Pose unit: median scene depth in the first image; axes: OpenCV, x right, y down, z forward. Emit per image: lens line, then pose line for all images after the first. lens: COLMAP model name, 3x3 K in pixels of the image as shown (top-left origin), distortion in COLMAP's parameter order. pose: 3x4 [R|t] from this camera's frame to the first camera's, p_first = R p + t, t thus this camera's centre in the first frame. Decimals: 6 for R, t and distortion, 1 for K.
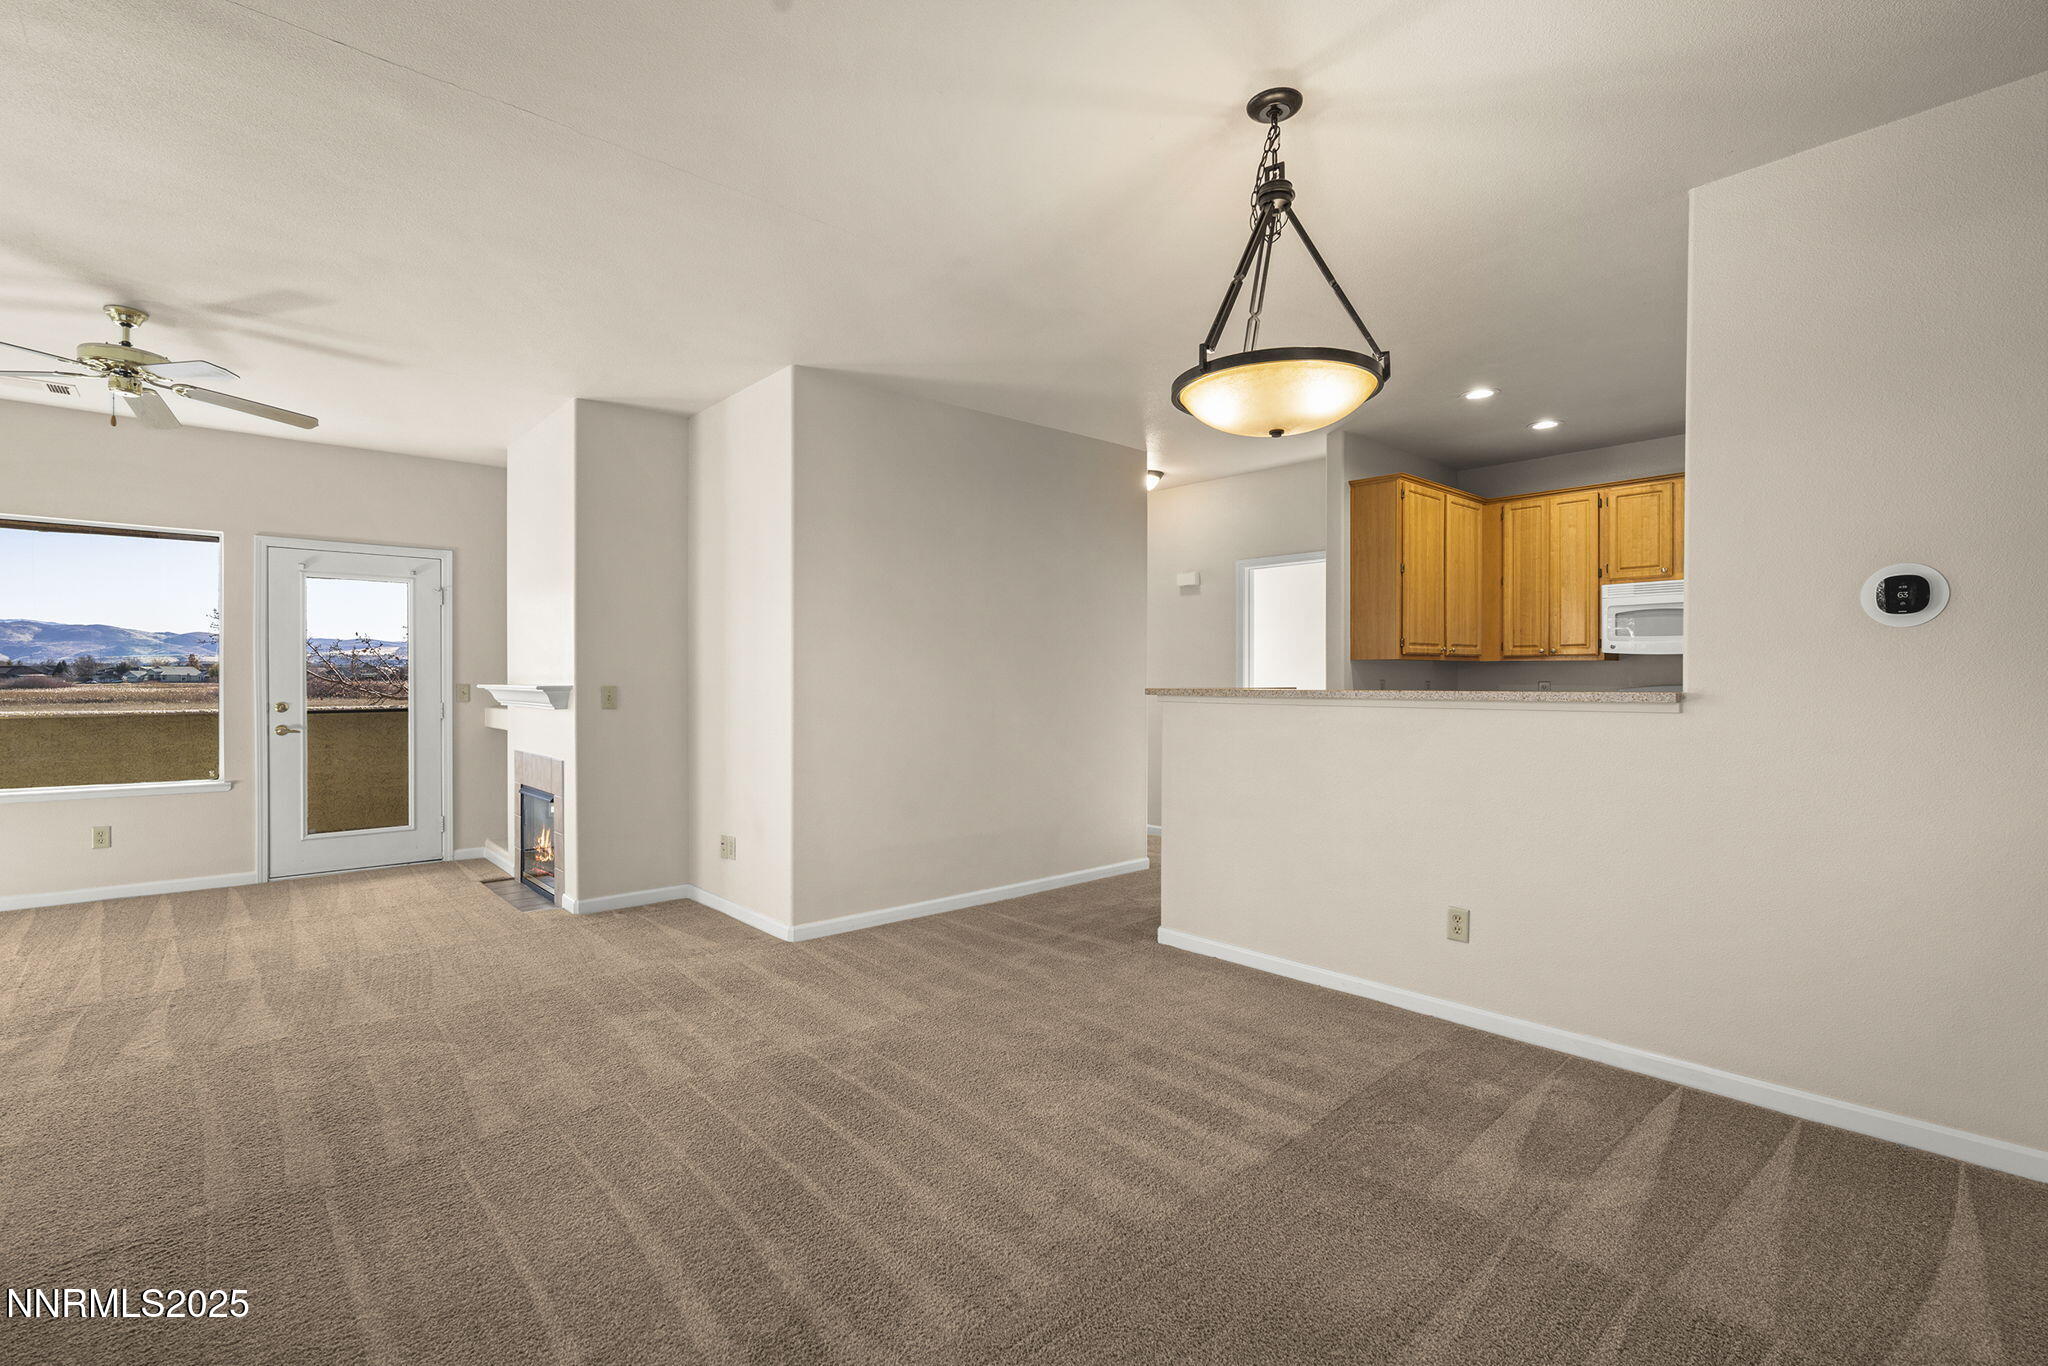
lens RADIAL K [[923.1, 0, 1026.1], [0, 923.1, 682.2], [0, 0, 1]] dist [-0.011997, 0.003847]
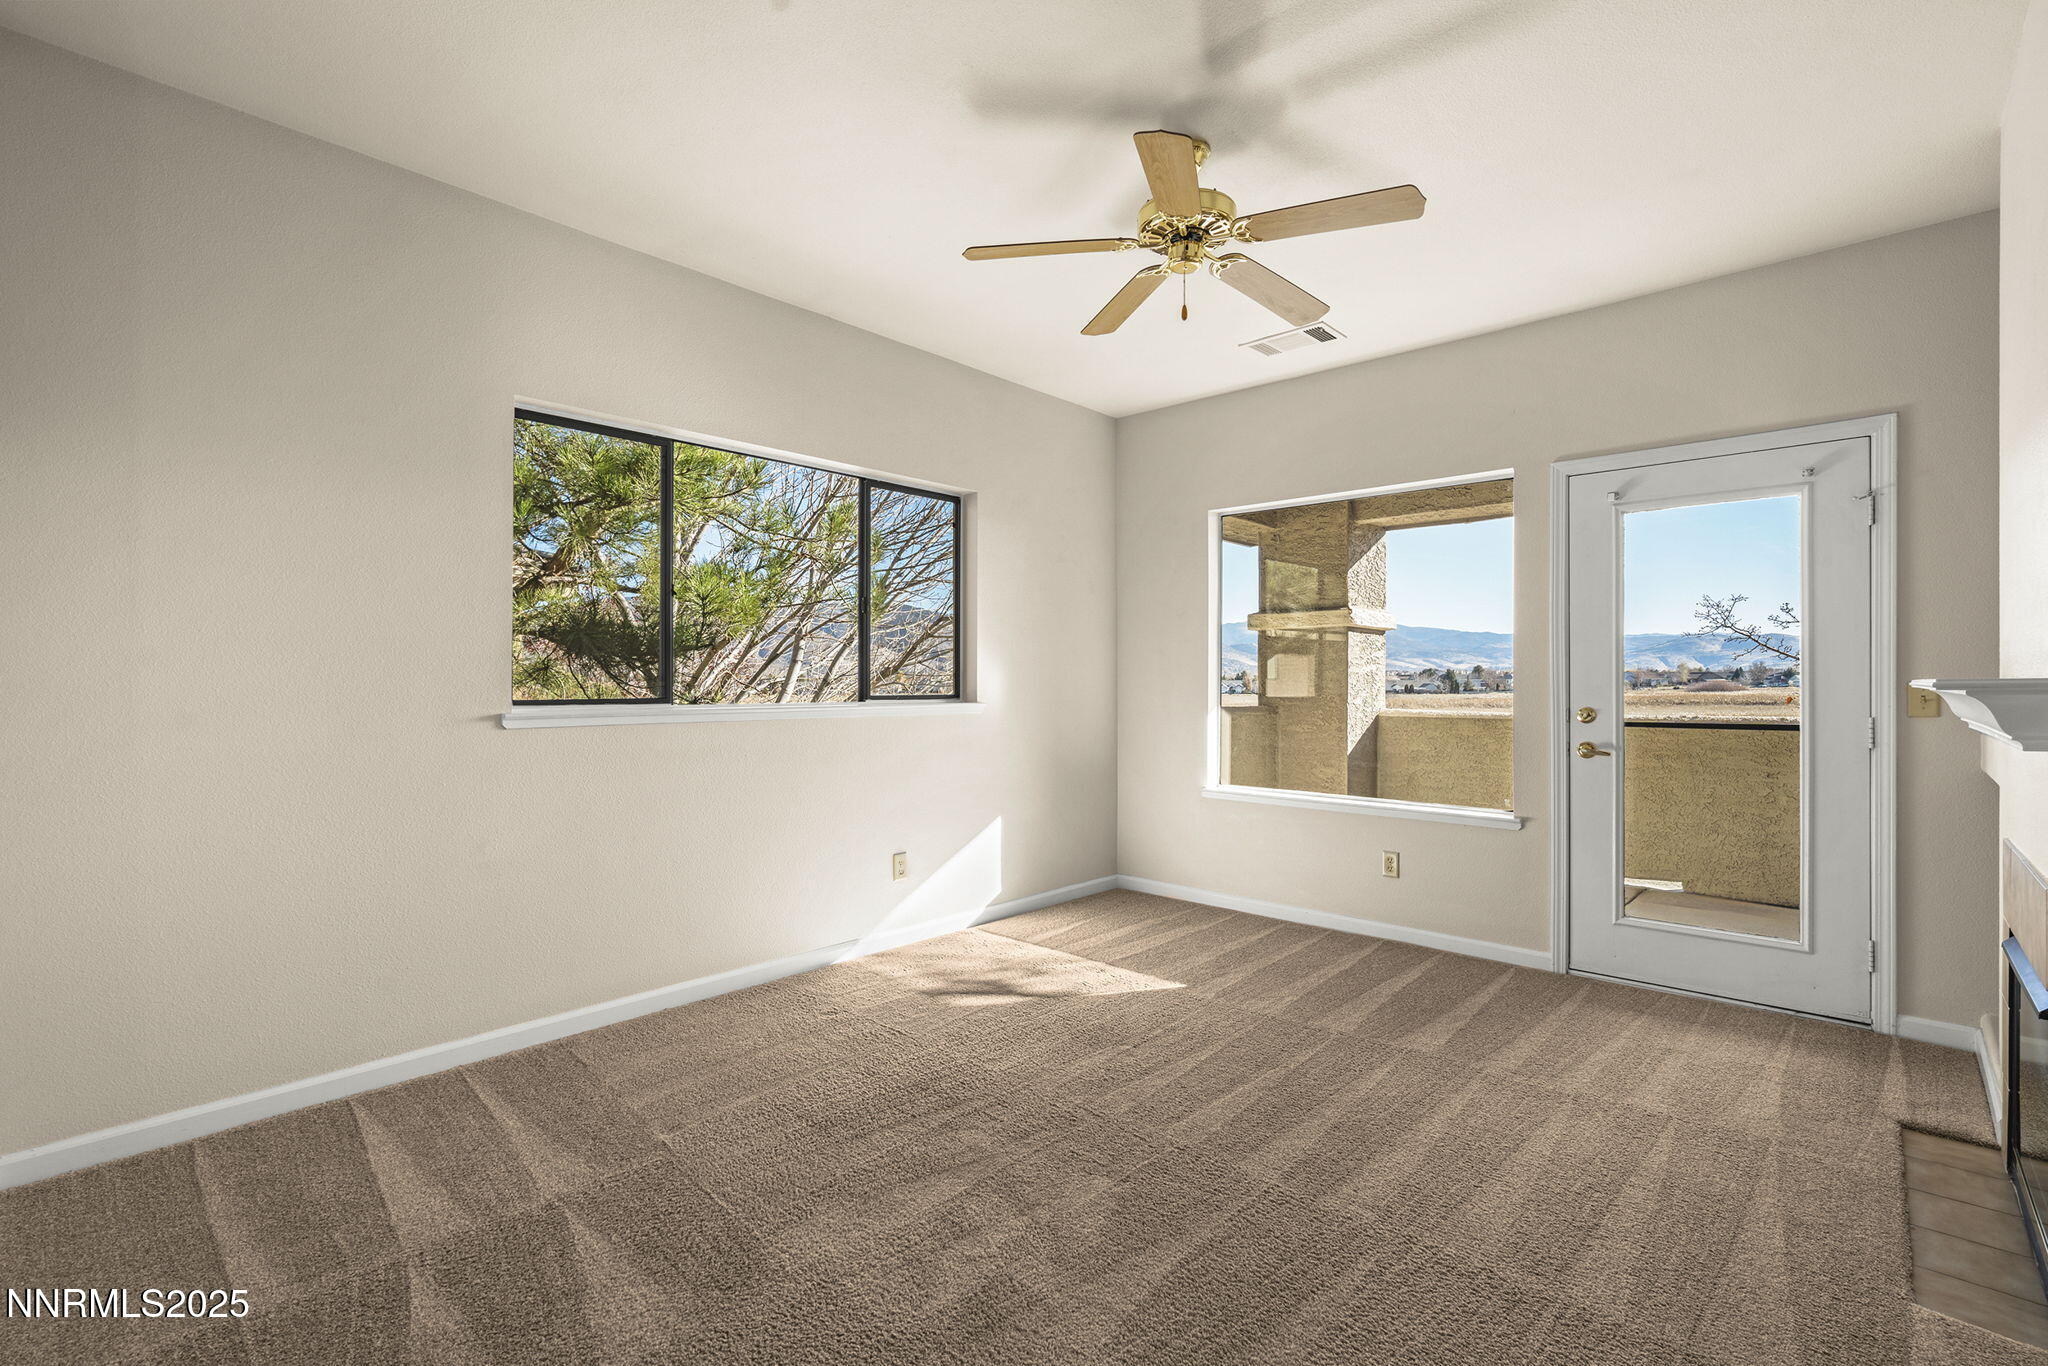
lens RADIAL K [[923.1, 0, 1012.3], [0, 923.1, 685.6], [0, 0, 1]] dist [-0.011997, 0.003847]
pose [[0.083254, 0.001870, -0.996527, -0.175064], [-0.003085, 0.999994, 0.001619, 0.005680], [0.996524, 0.002939, 0.083259, 0.498367]]
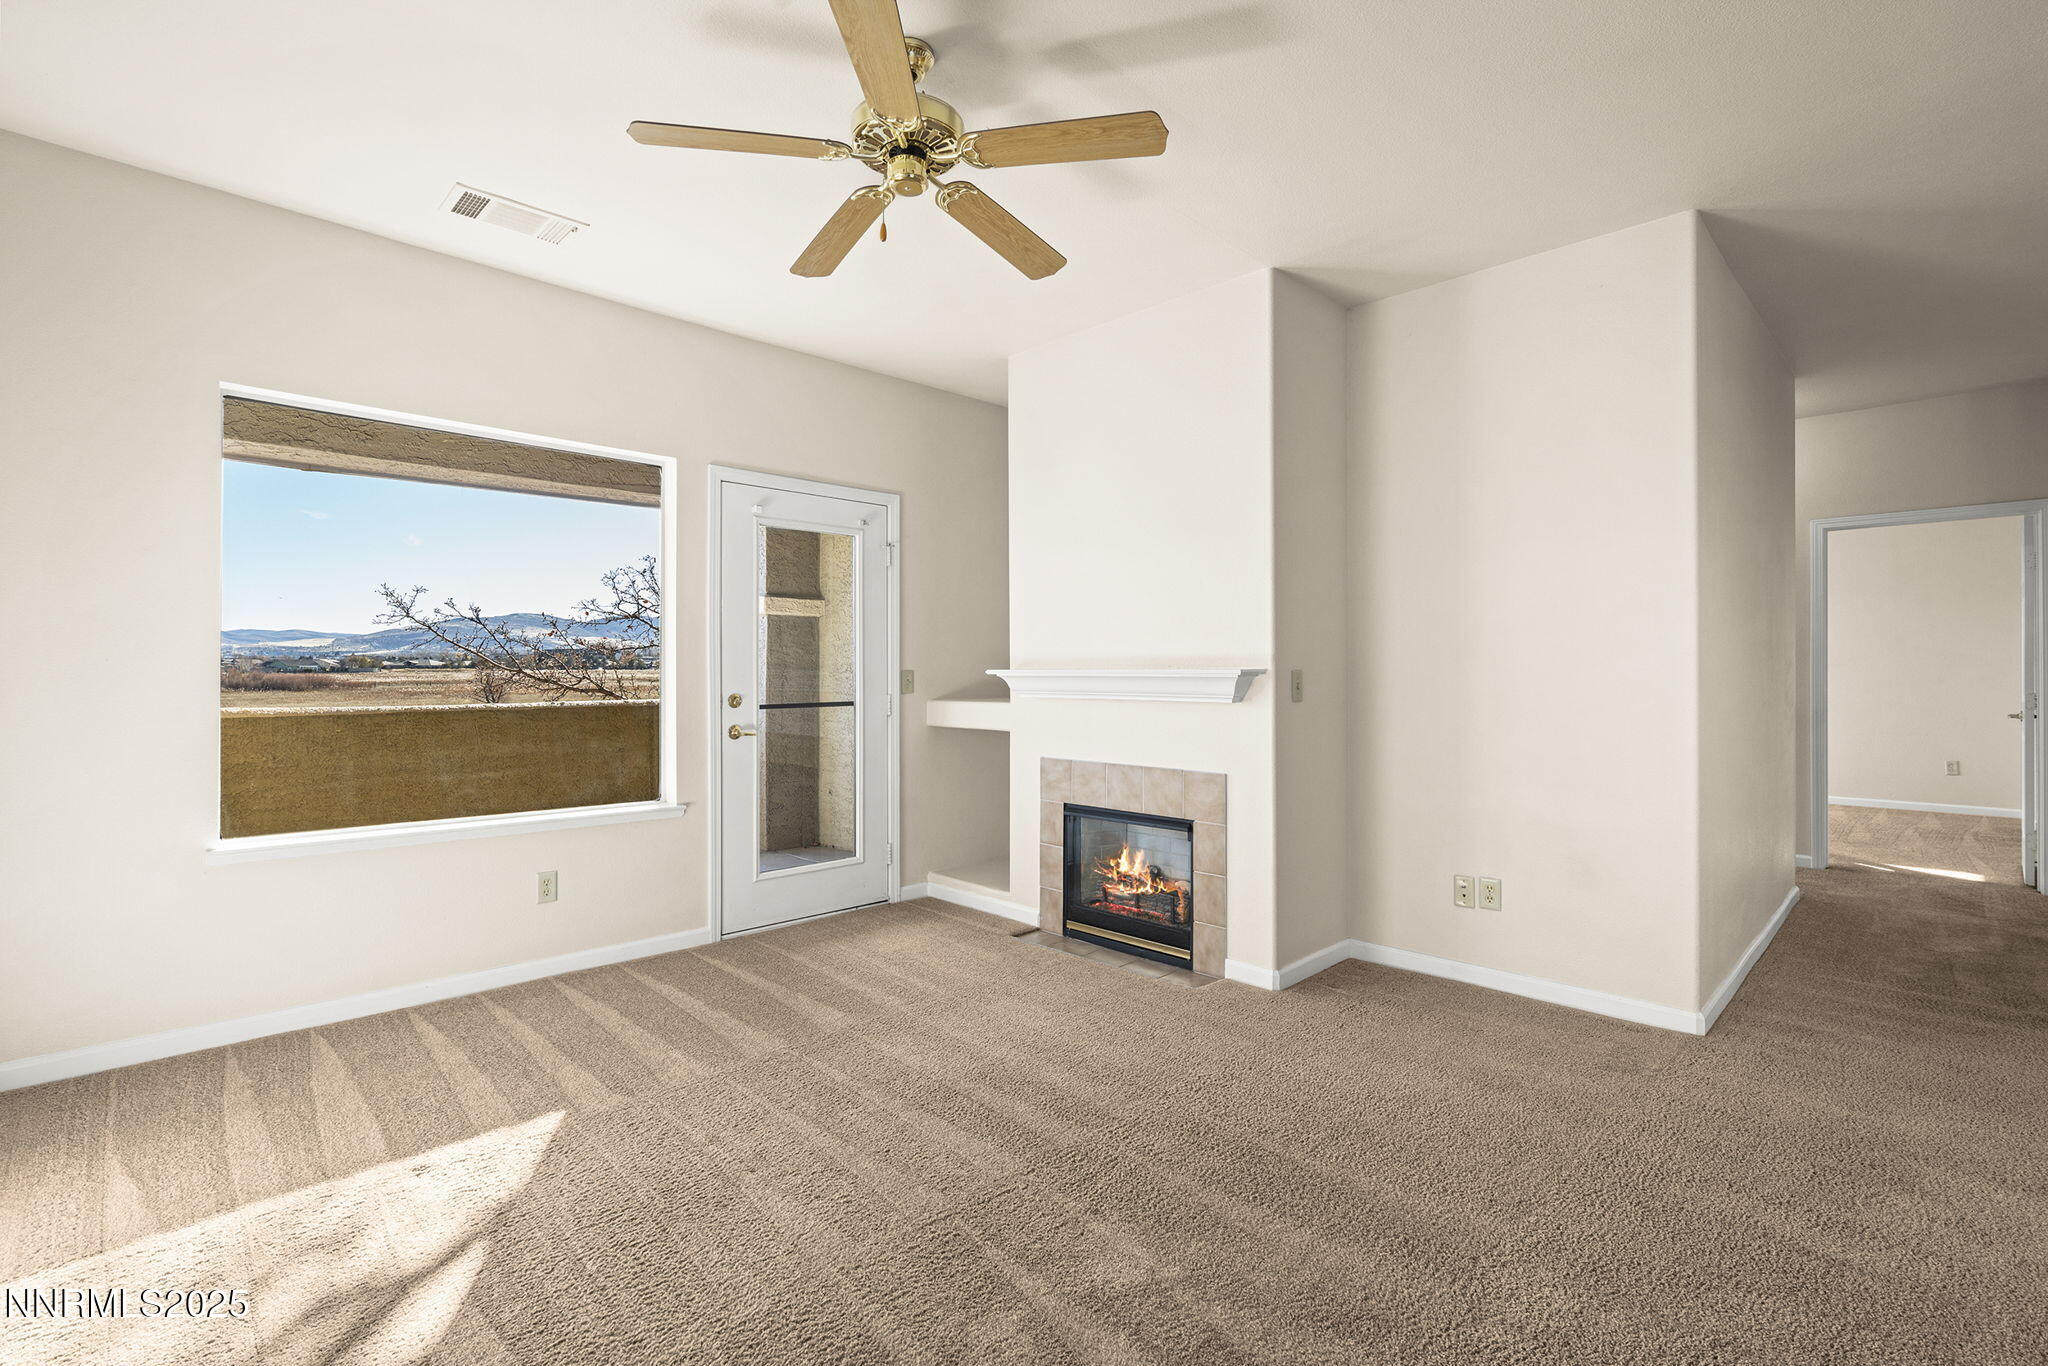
lens RADIAL K [[923.1, 0, 1019.8], [0, 923.1, 672.0], [0, 0, 1]] dist [-0.011997, 0.003847]
pose [[0.999016, -0.000915, 0.044348, -0.577473], [0.001025, 0.999996, -0.002440, 0.005902], [-0.044346, 0.002483, 0.999013, 0.238557]]
